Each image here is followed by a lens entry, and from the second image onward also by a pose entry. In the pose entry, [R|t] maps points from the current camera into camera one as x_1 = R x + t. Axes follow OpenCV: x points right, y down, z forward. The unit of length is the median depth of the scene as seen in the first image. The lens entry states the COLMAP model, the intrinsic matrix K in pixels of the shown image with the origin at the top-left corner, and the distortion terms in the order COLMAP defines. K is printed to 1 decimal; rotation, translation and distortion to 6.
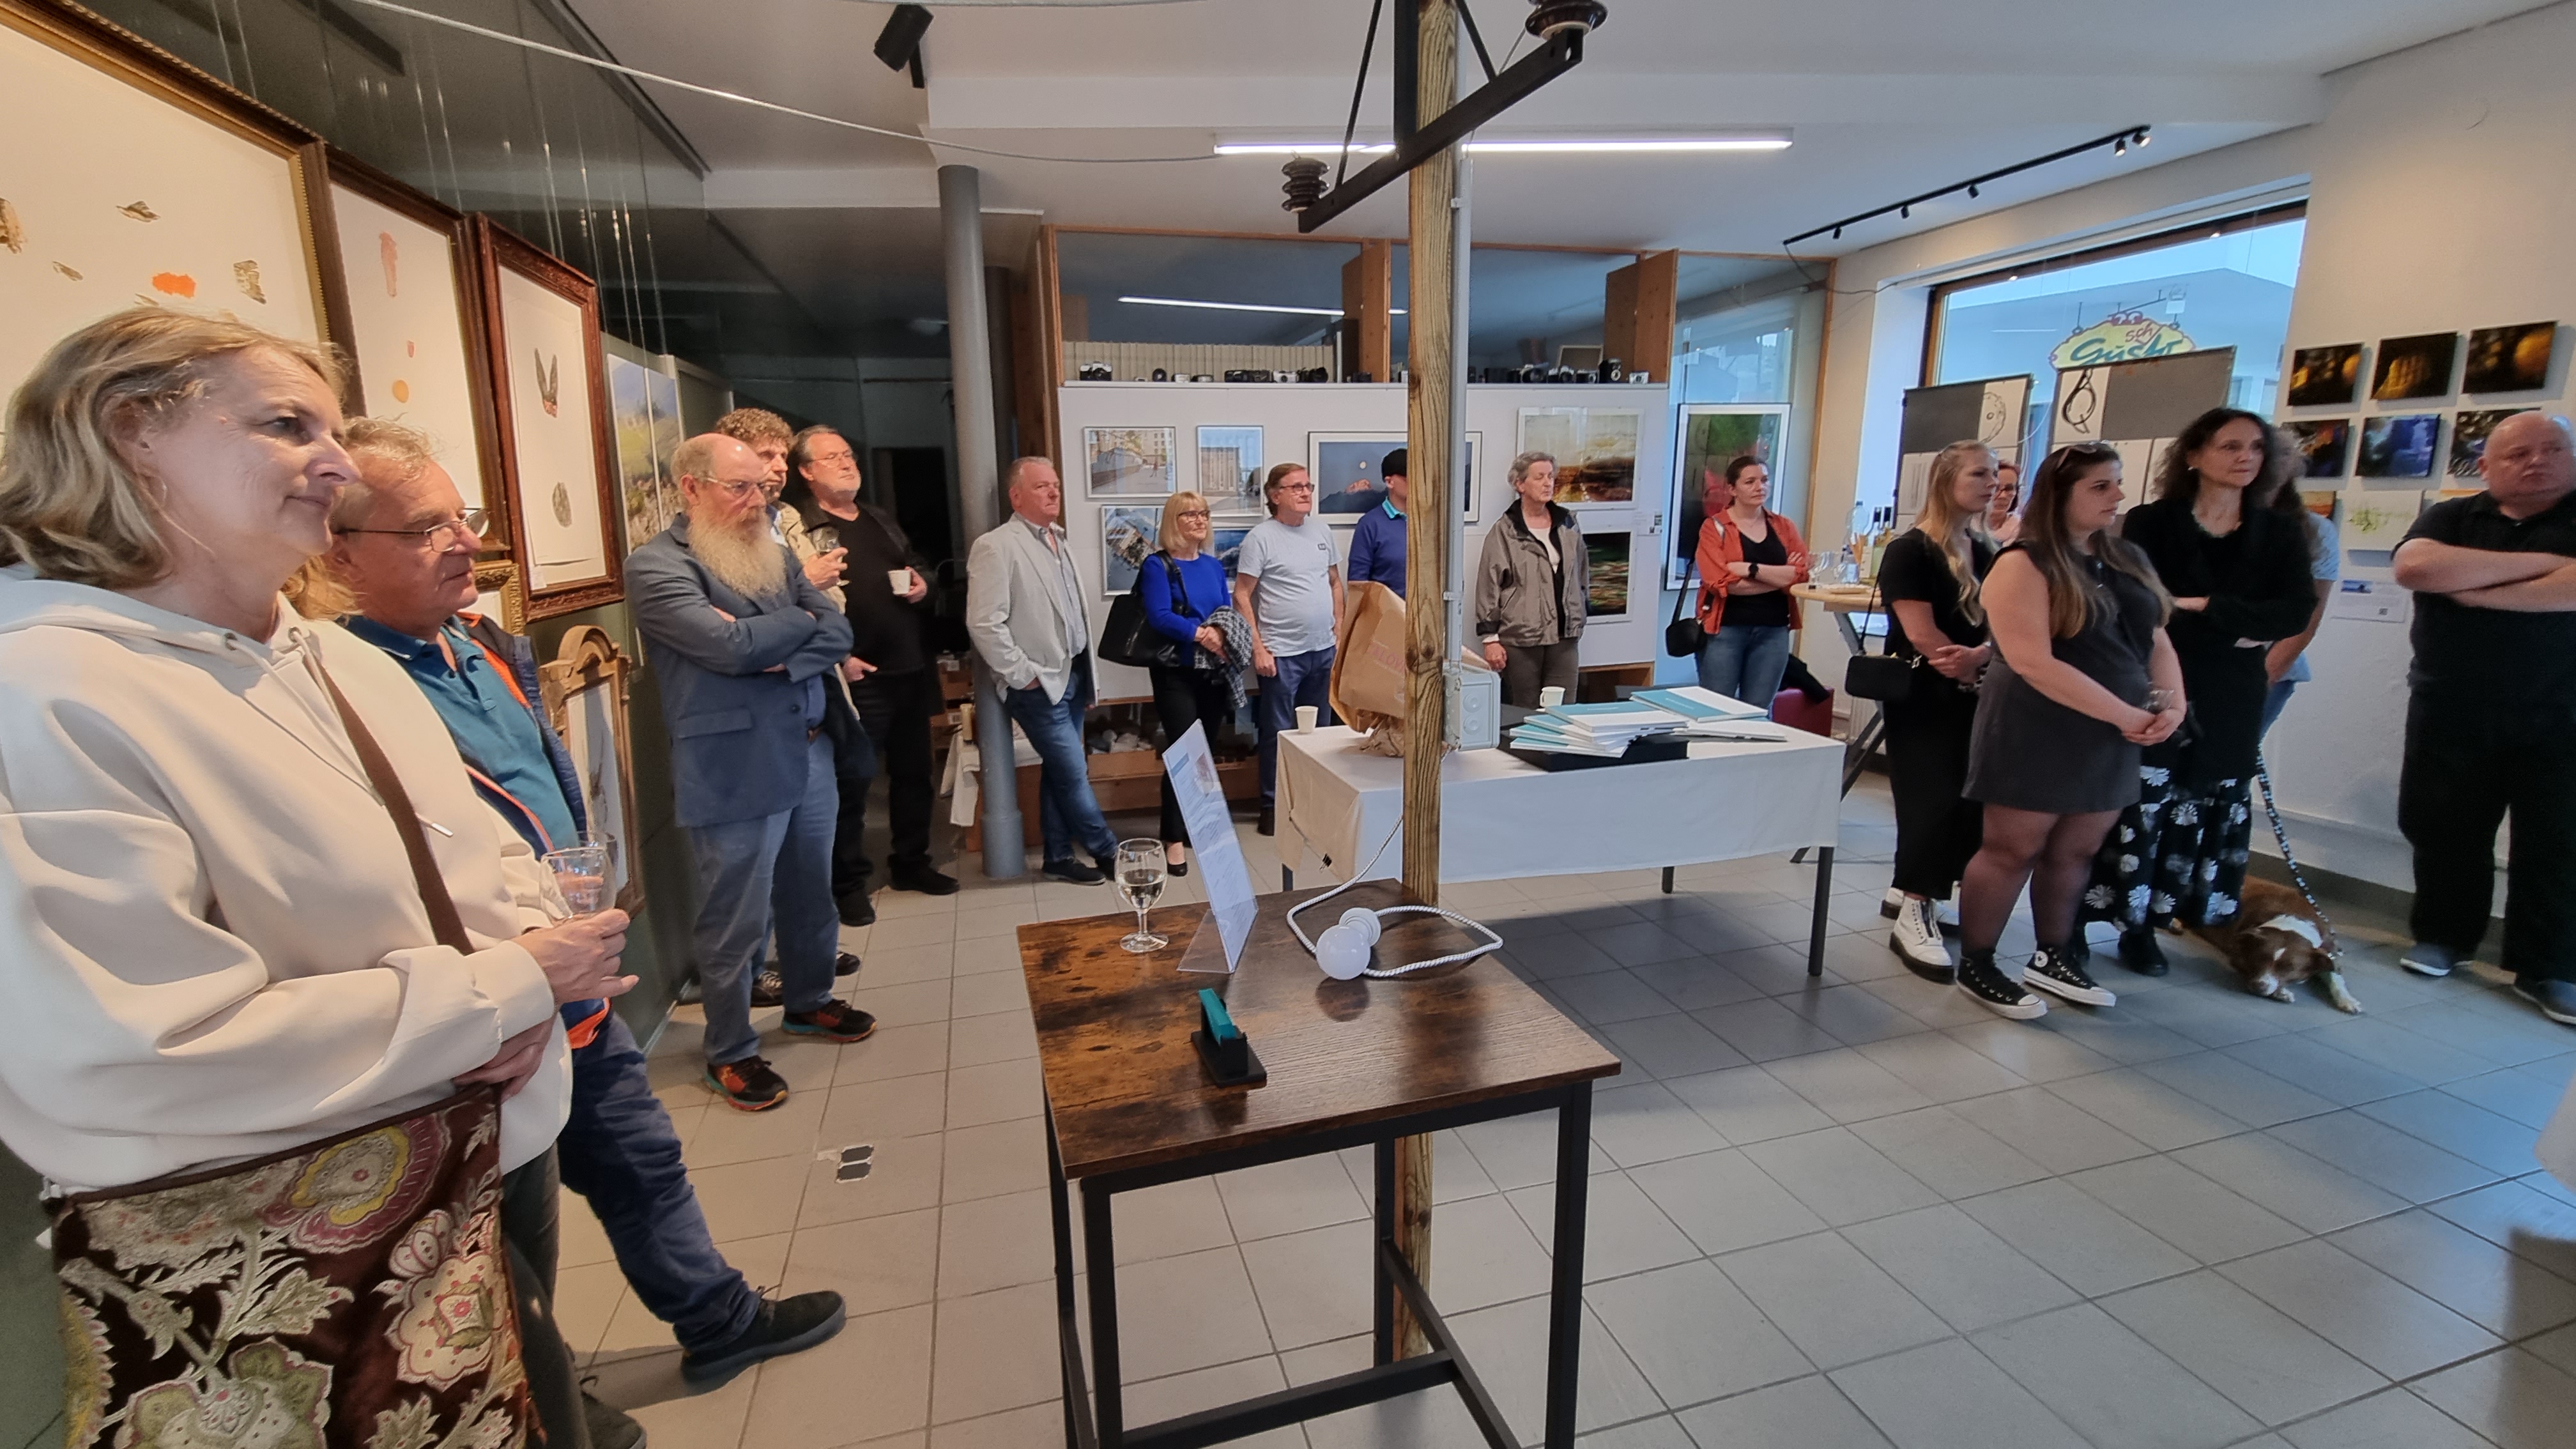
lens RADIAL K [[1047.3, 0, 1261.0], [0, 1047.3, 728.0], [0, 0, 1]] dist [0.005076, -0.007681]
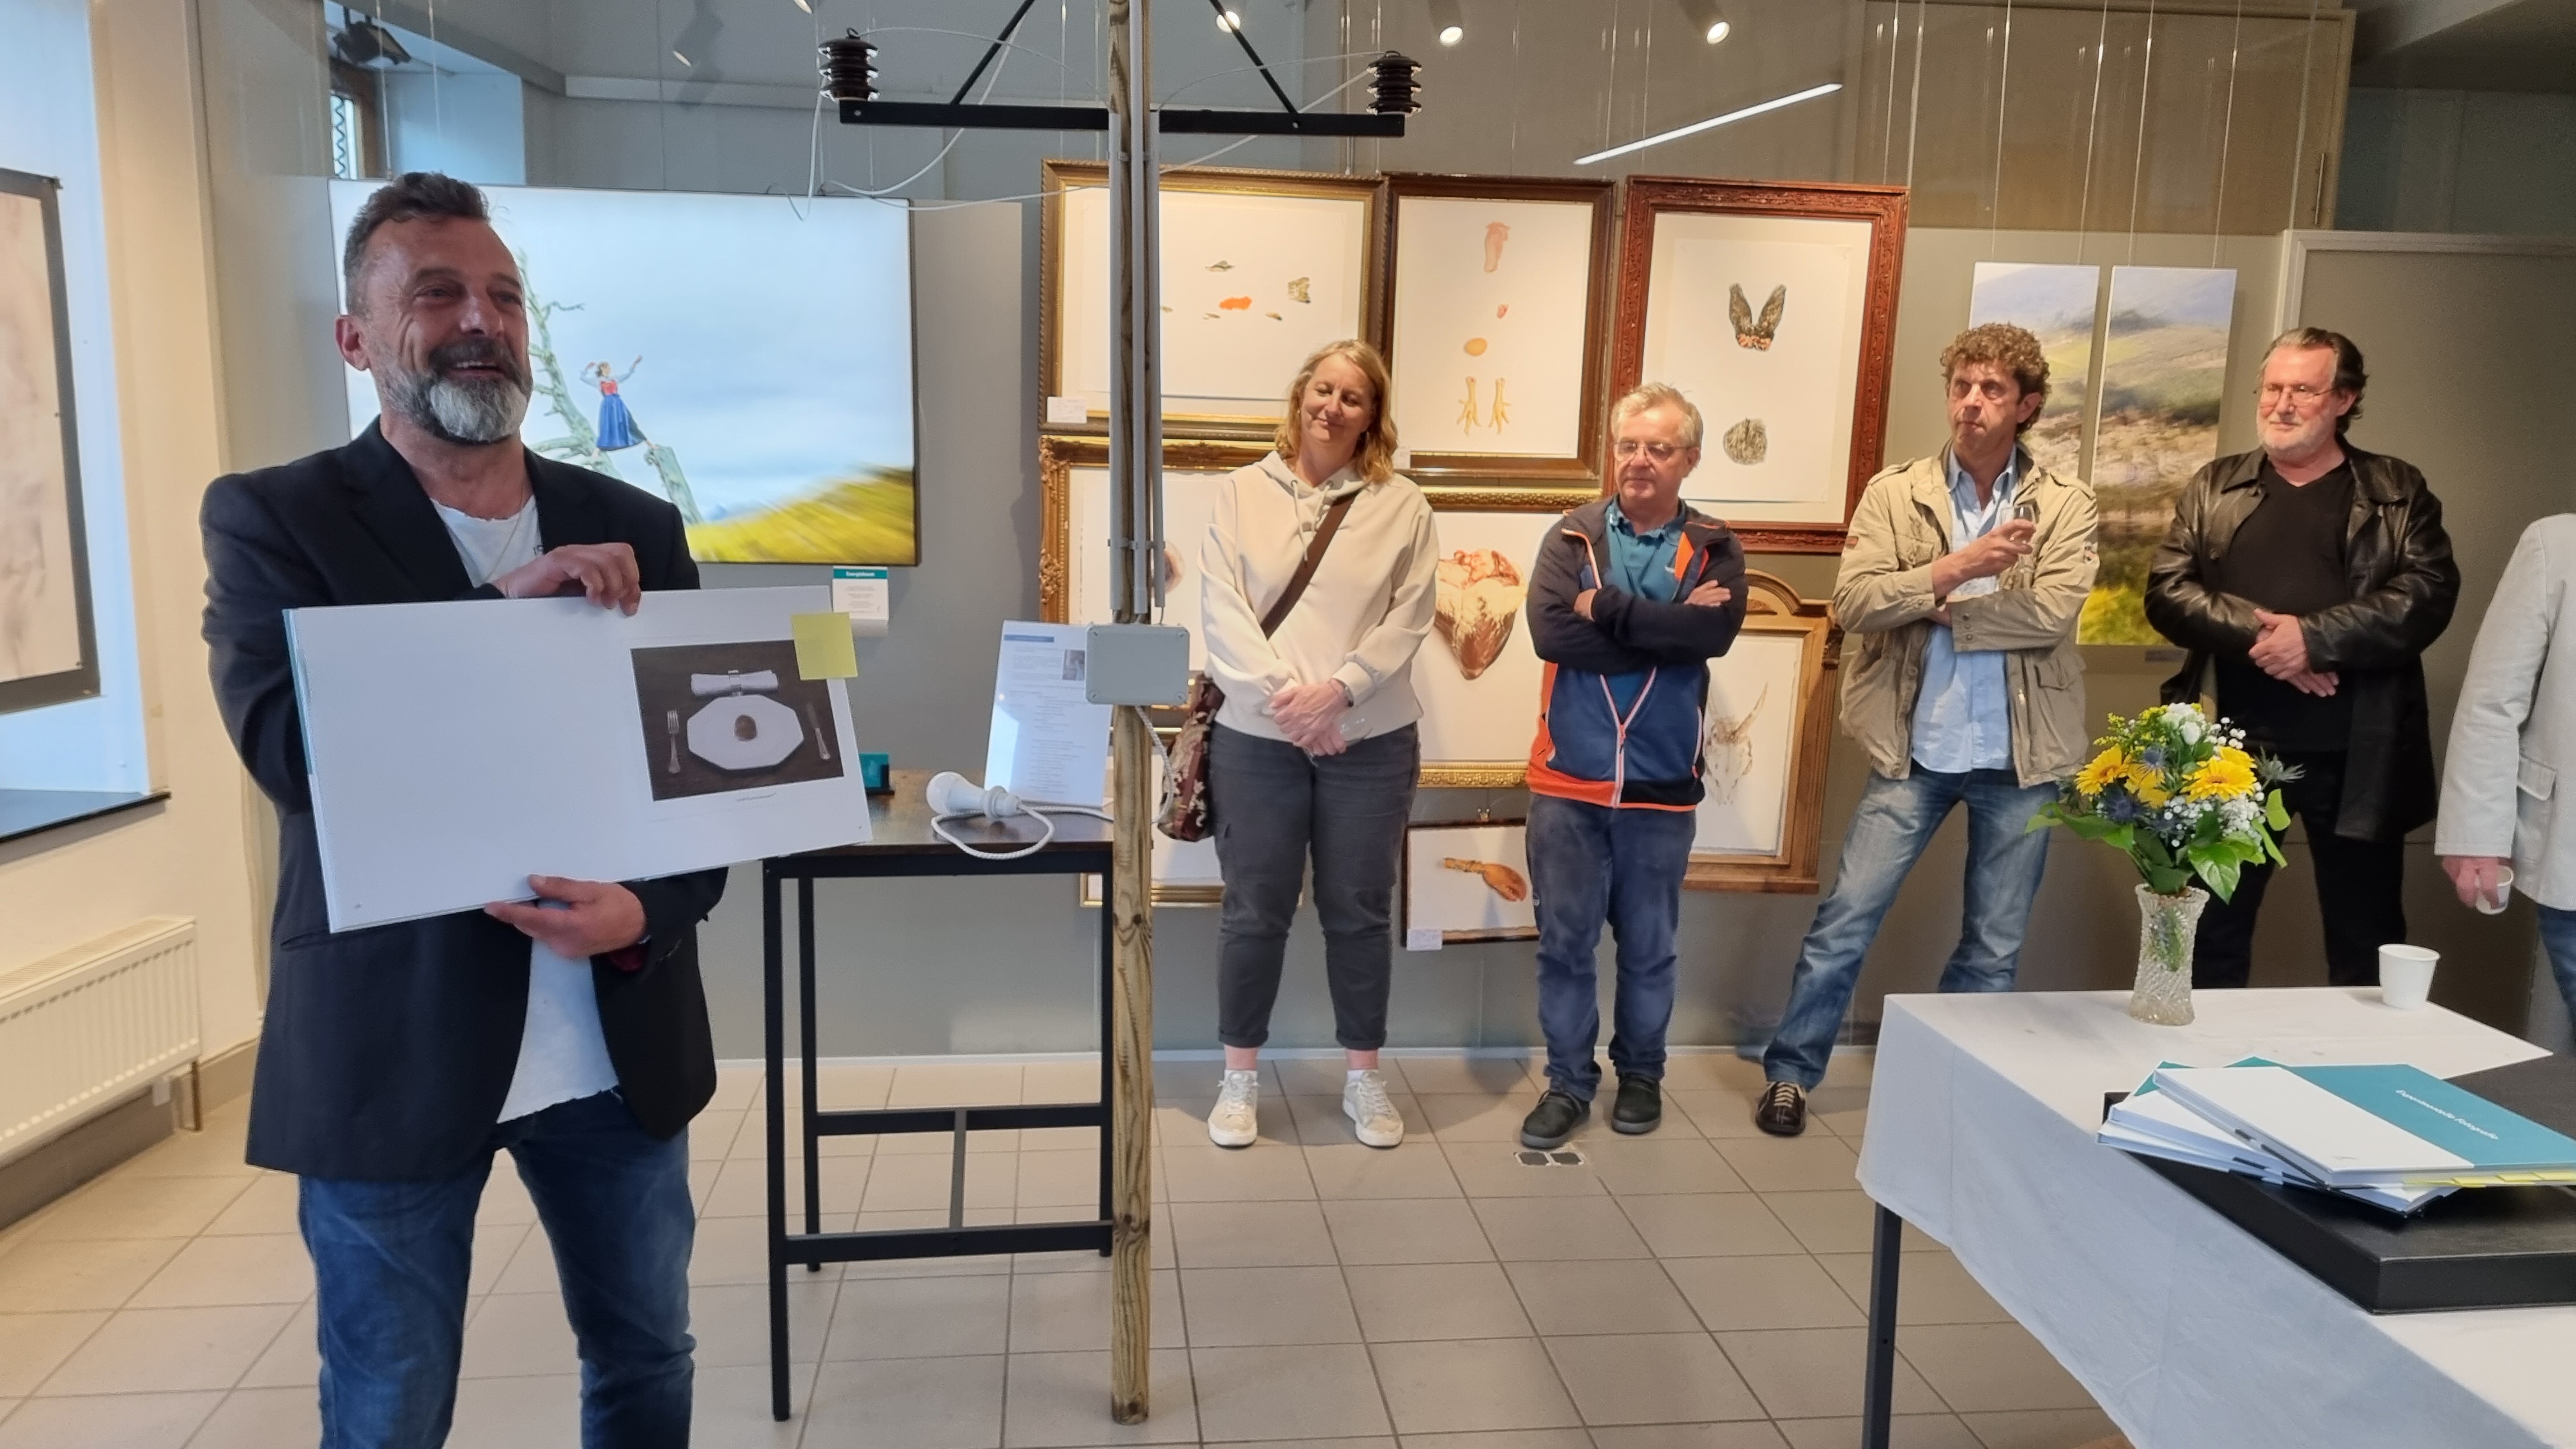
lens RADIAL K [[1923.7, 0, 1288.0], [0, 1923.7, 724.5], [0, 0, 1]] dist [0.063560, -0.055988]
pose [[-0.139834, 0.169090, -0.975631, 0.797098], [-0.228826, 0.953121, 0.197986, -0.146405], [0.963372, 0.250934, -0.094586, 0.554451]]
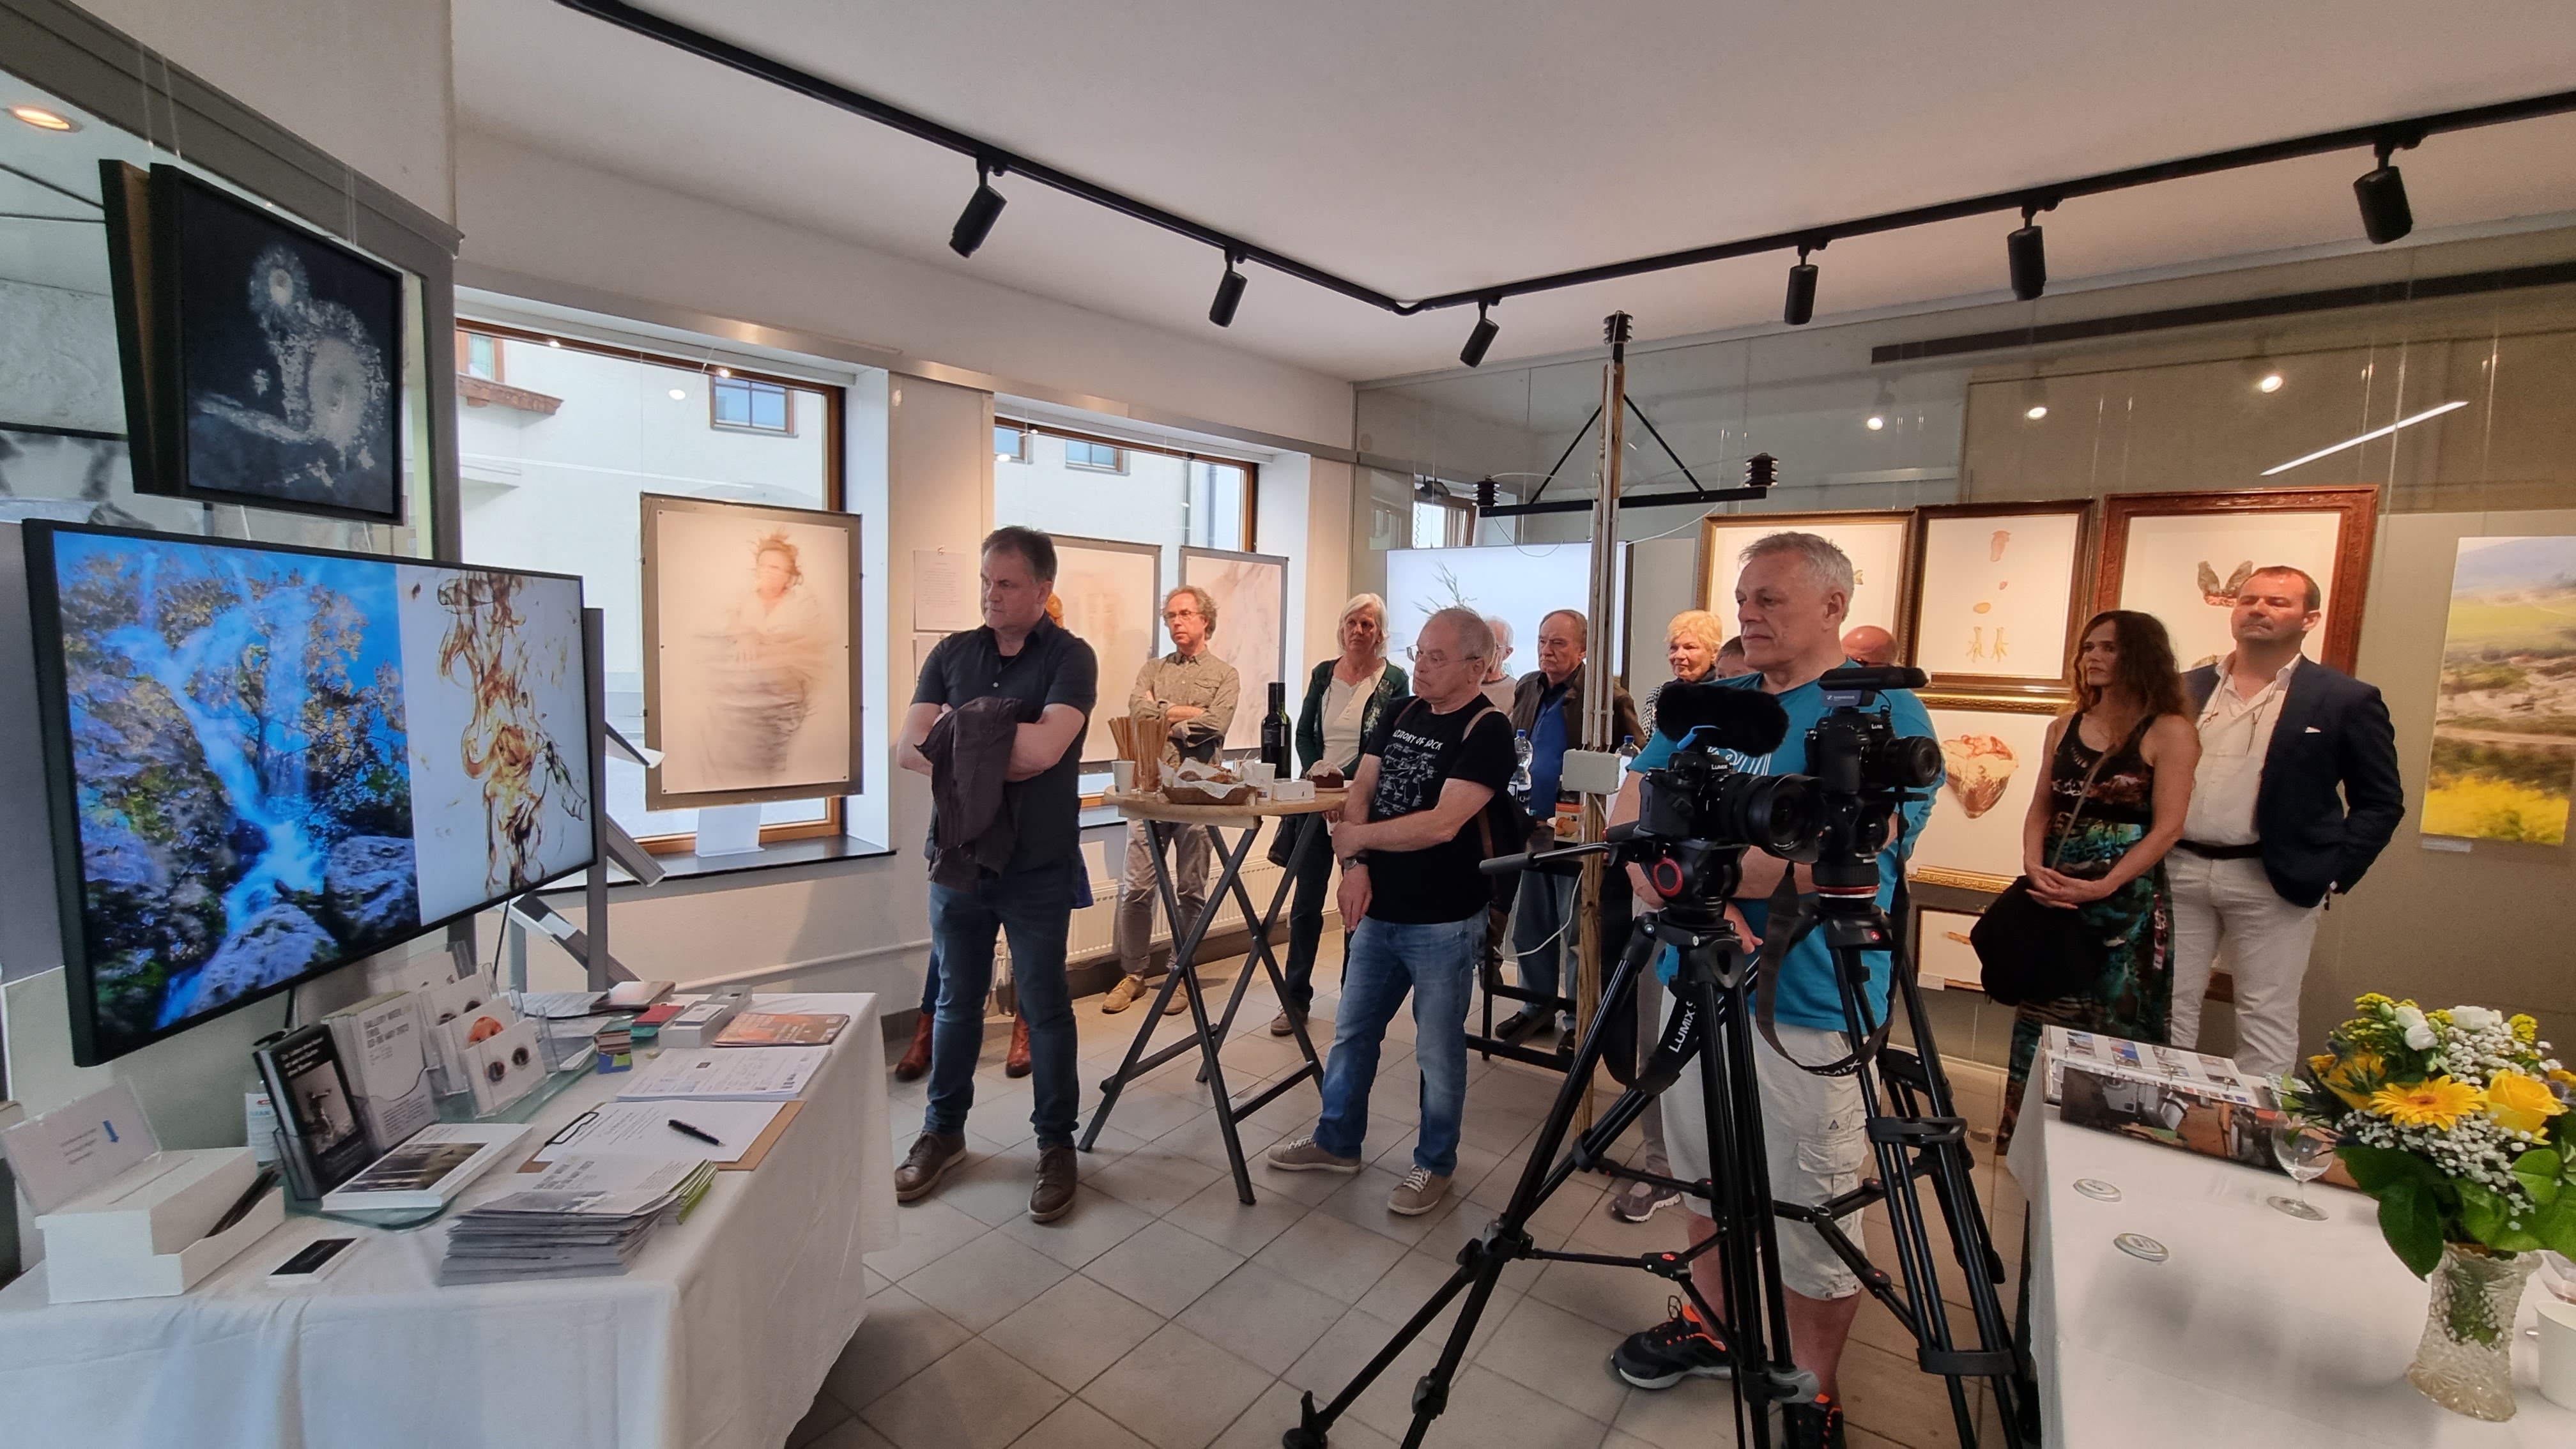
lens RADIAL K [[1047.3, 0, 1261.0], [0, 1047.3, 728.0], [0, 0, 1]] dist [0.005076, -0.007681]
pose [[-0.772693, 0.054786, -0.632411, 0.779278], [-0.145853, 0.954291, 0.260876, -0.211057], [0.617796, 0.293816, -0.729383, 0.838976]]
